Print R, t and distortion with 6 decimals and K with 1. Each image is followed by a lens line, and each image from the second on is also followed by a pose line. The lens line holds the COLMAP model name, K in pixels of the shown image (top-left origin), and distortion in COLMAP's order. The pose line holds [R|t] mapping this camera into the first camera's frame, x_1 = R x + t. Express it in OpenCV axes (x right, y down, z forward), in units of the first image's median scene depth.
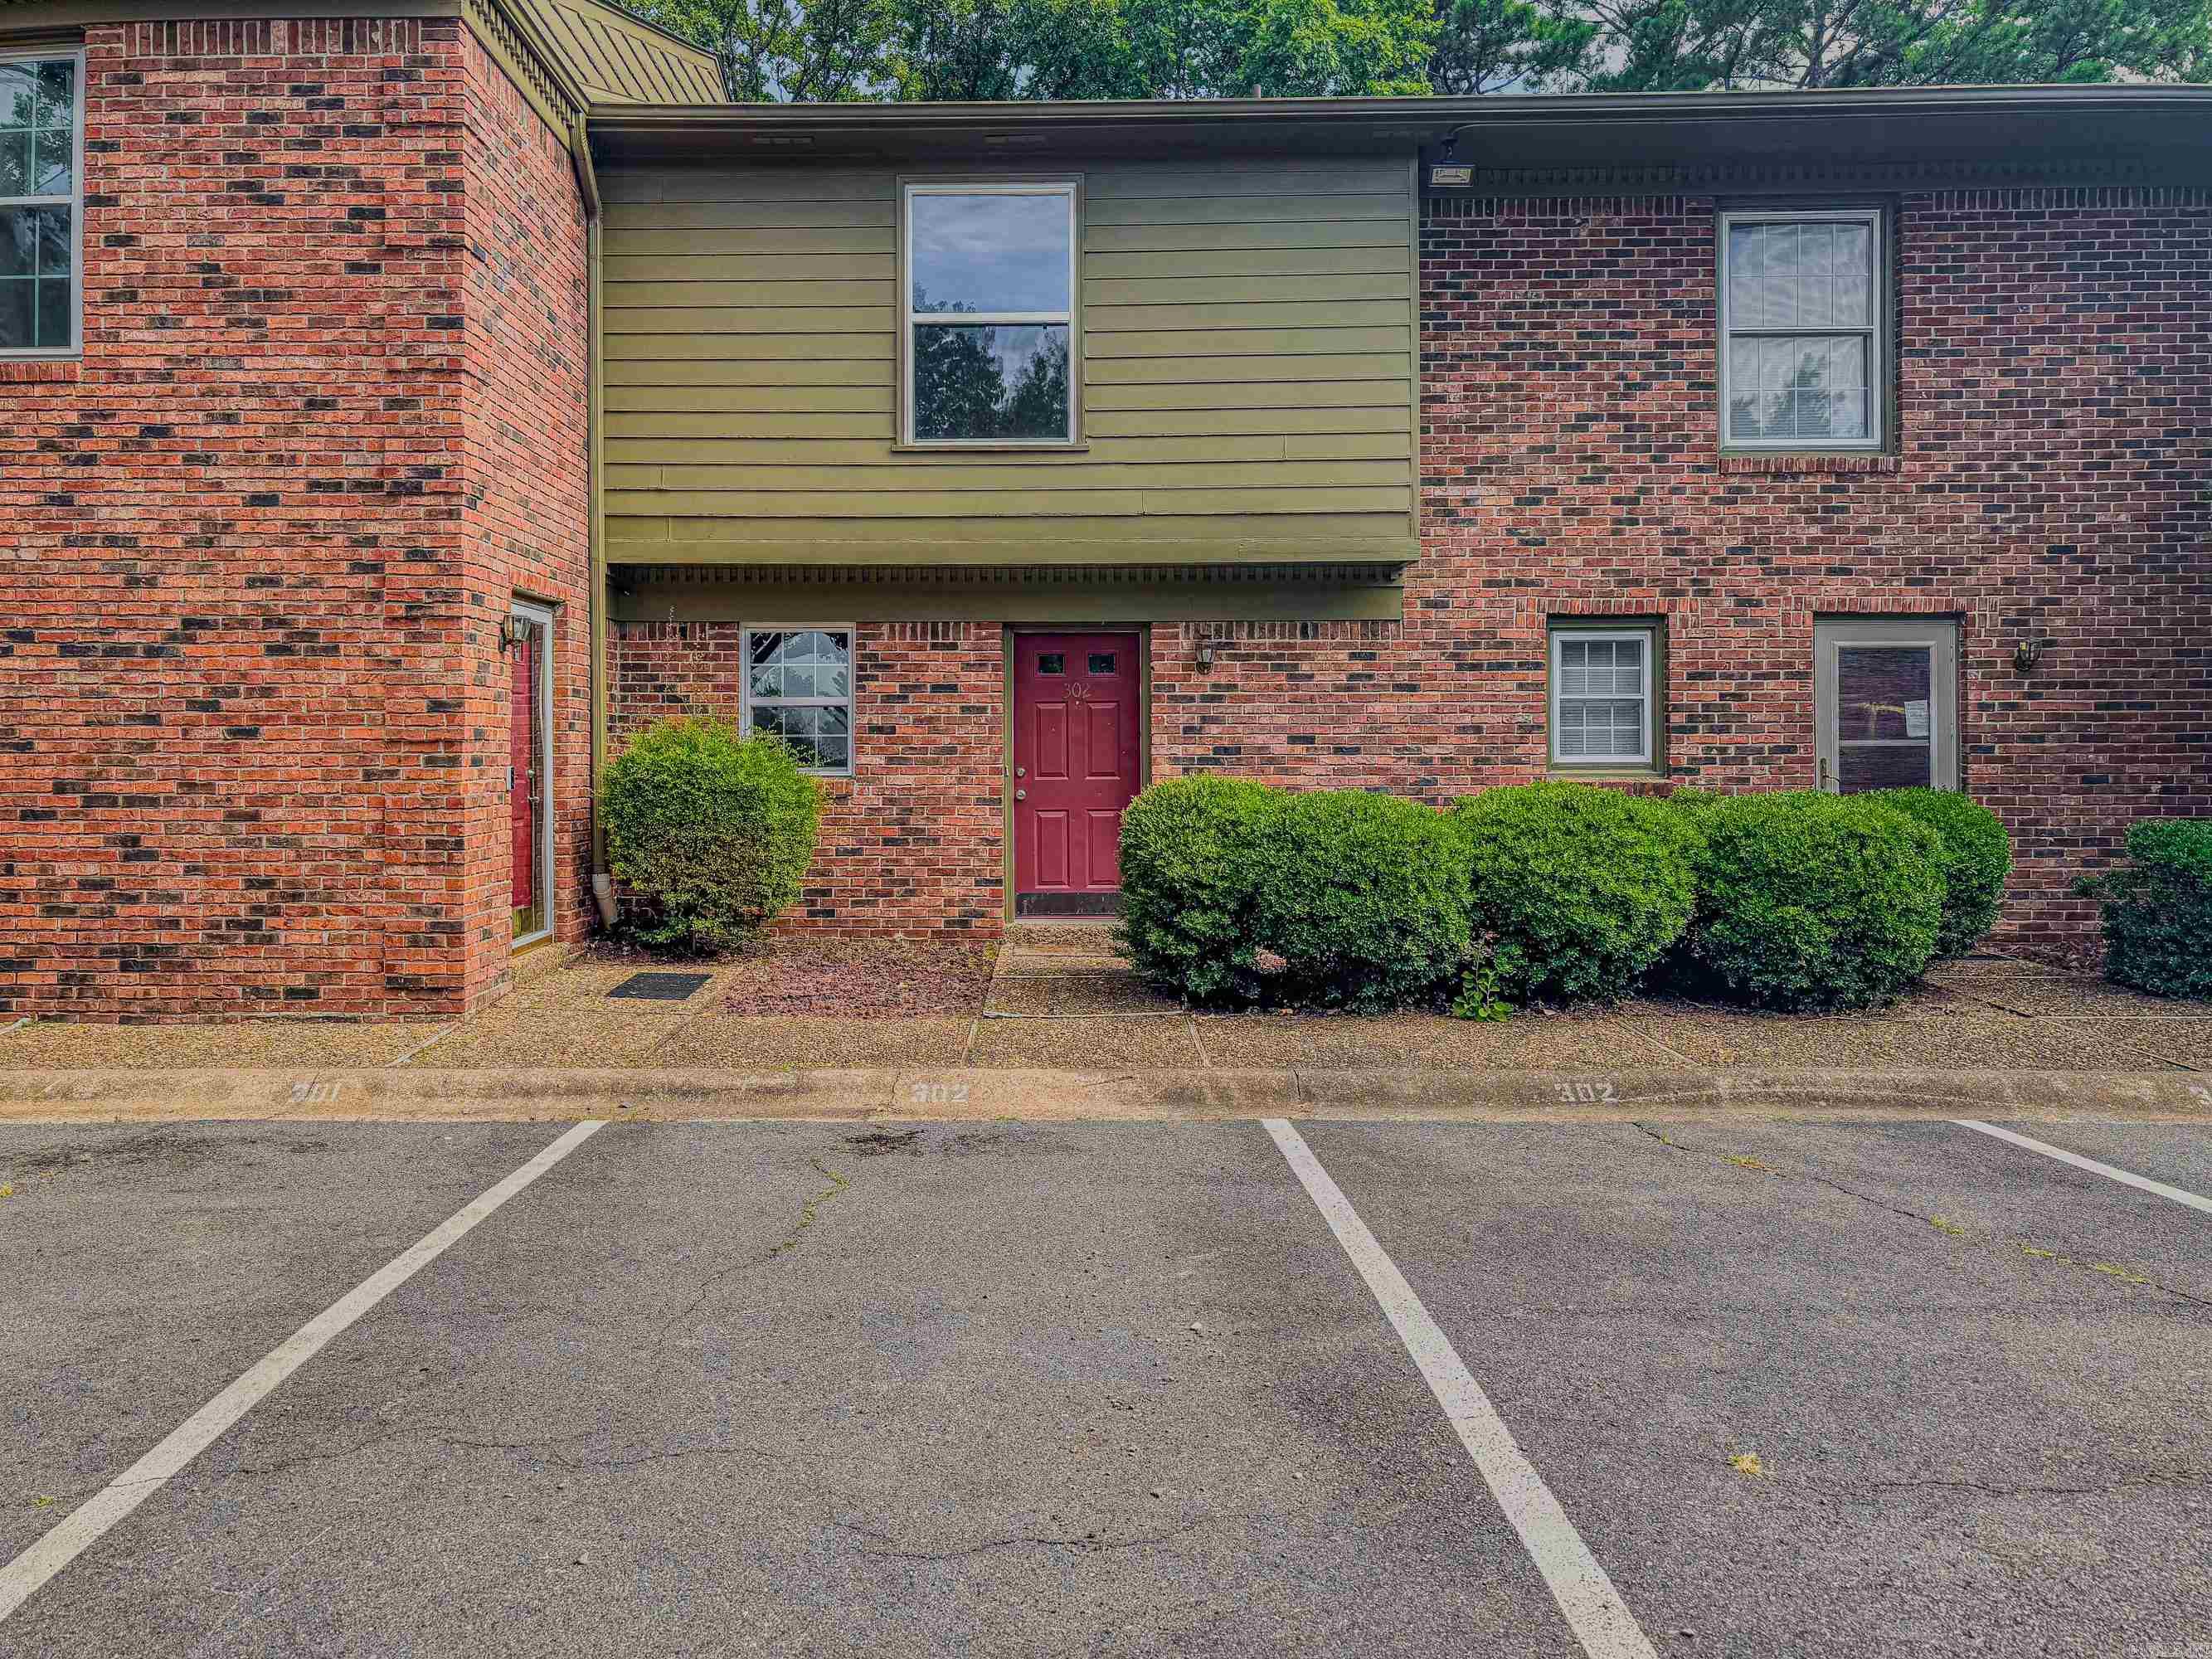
lens RADIAL K [[1649.6, 0, 1114.7], [0, 1649.6, 843.8], [0, 0, 1]] dist [-0.000826, 0.006634]
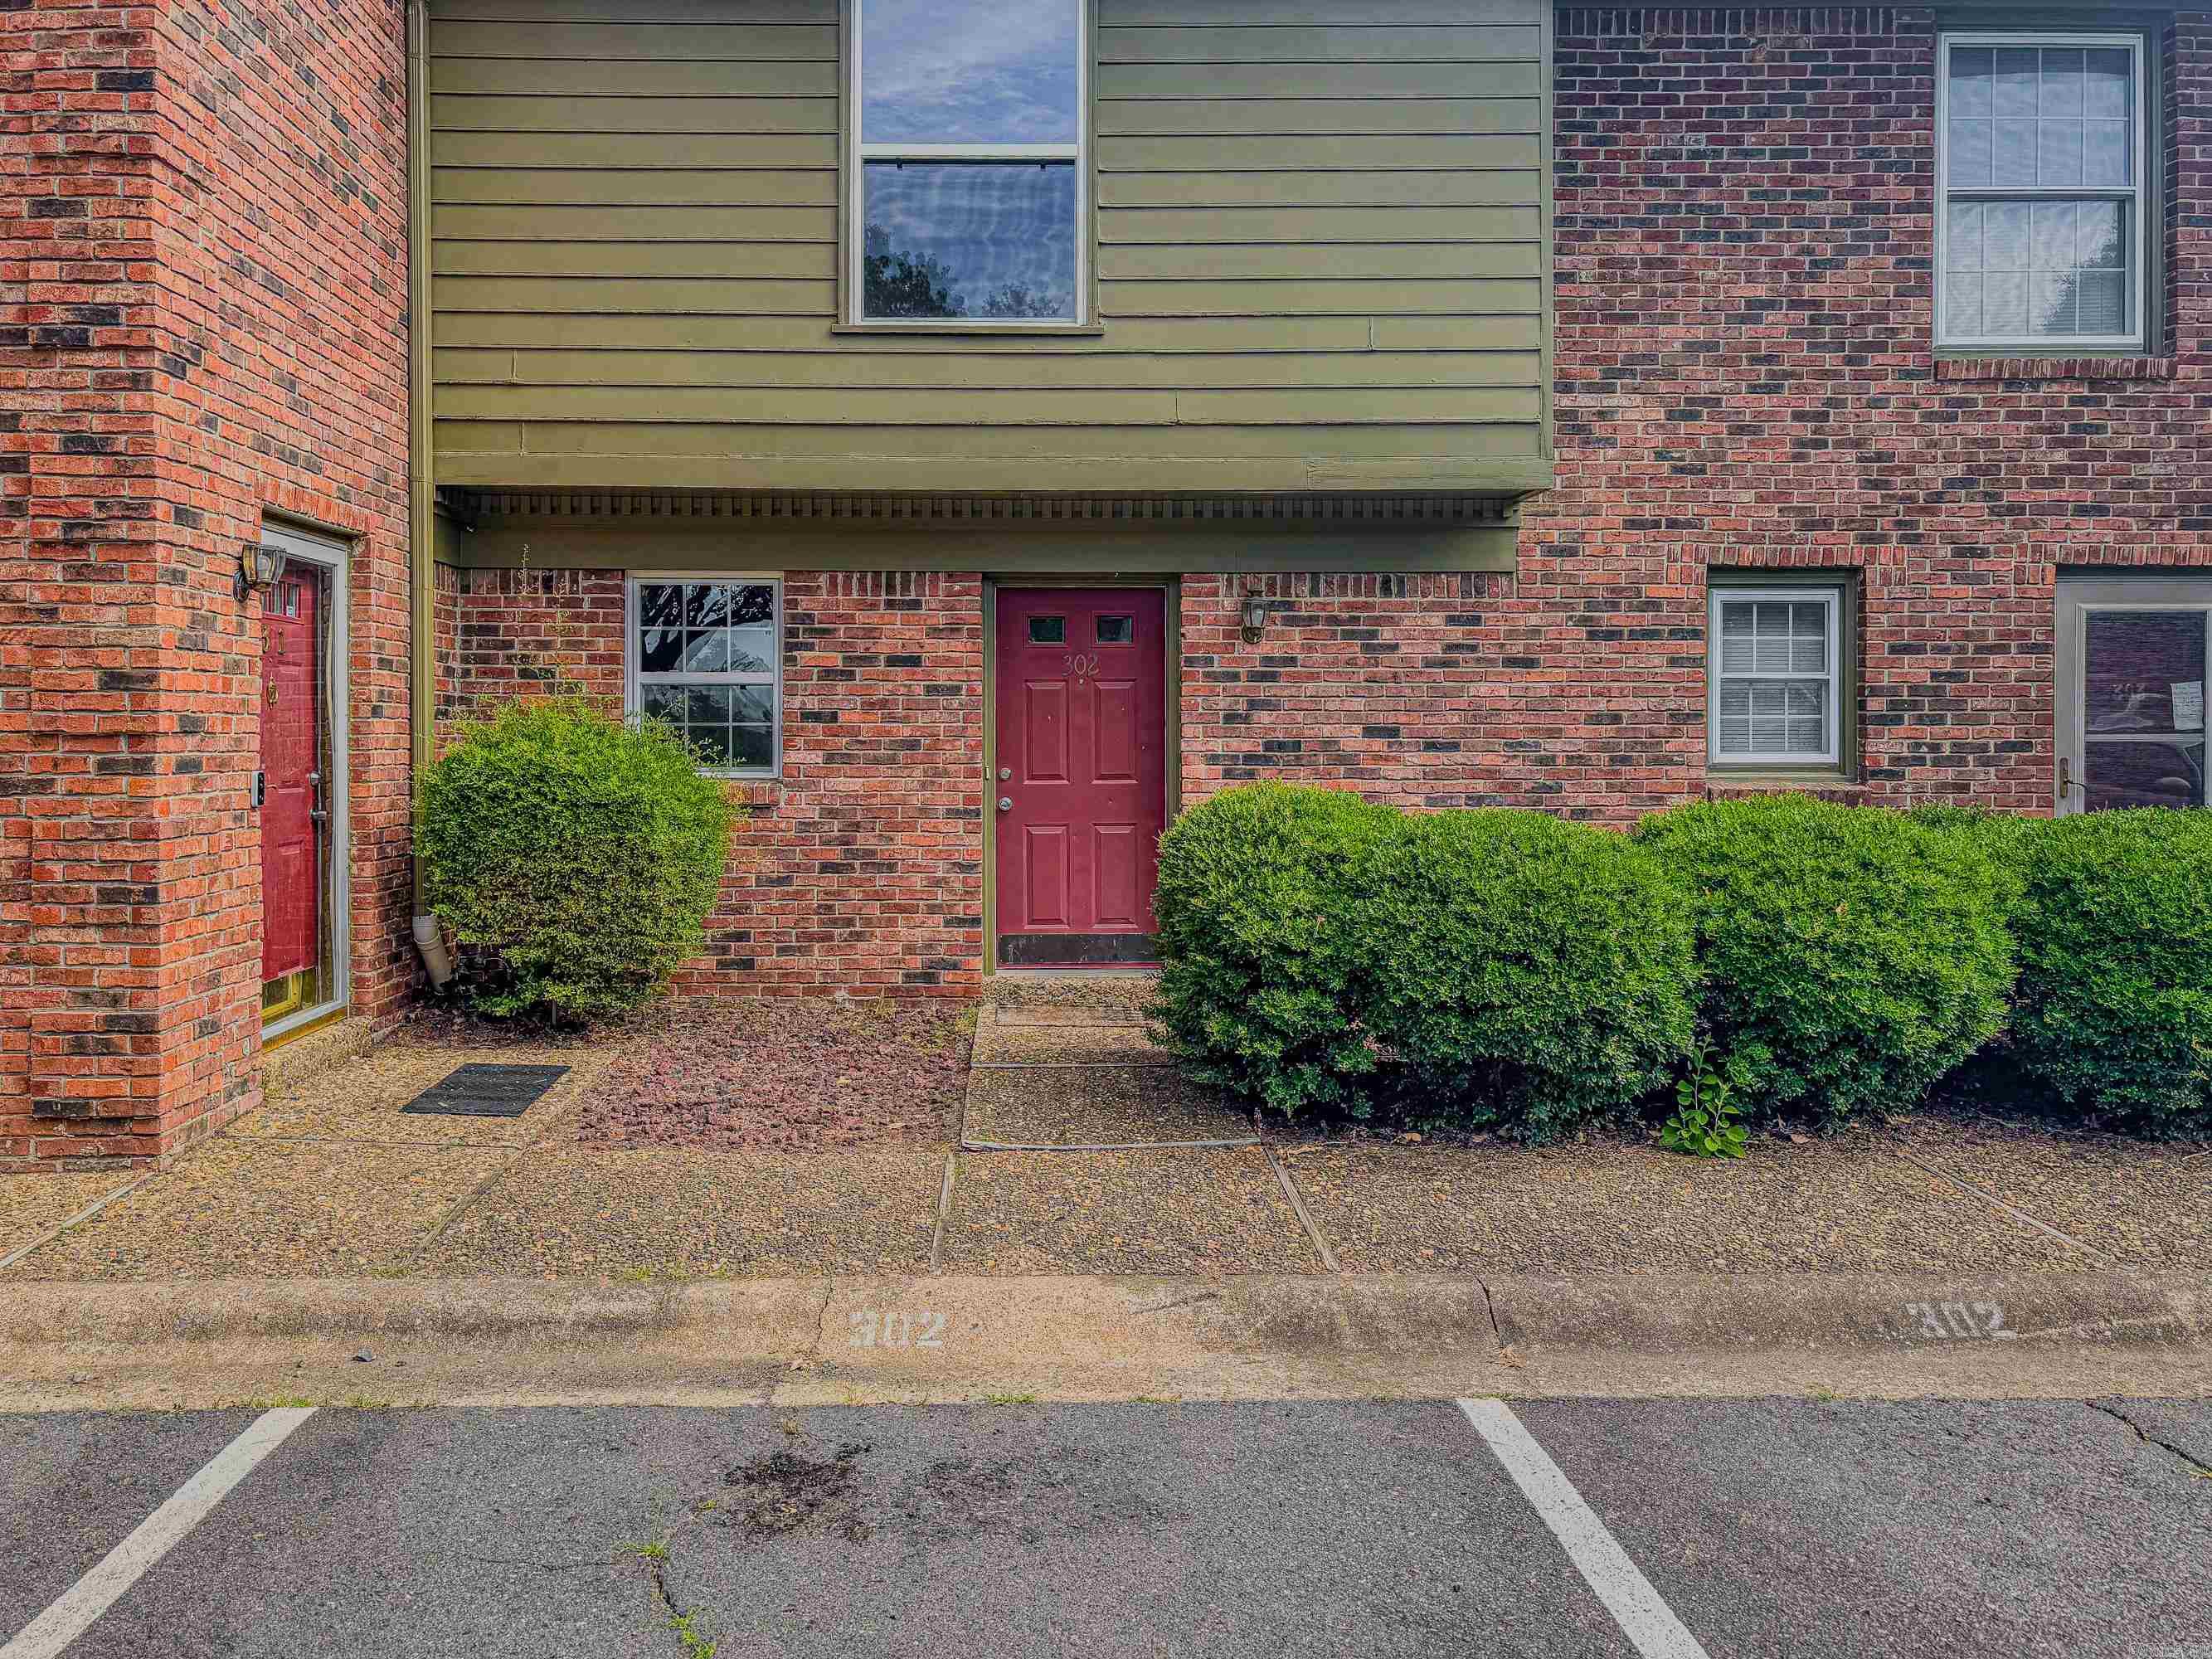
lens RADIAL K [[1649.6, 0, 1098.5], [0, 1649.6, 811.8], [0, 0, 1]] dist [-0.000826, 0.006634]
pose [[0.999840, 0.002152, 0.017735, -0.031350], [-0.001993, 0.999958, -0.008944, -0.021969], [-0.017753, 0.008908, 0.999803, 0.282124]]
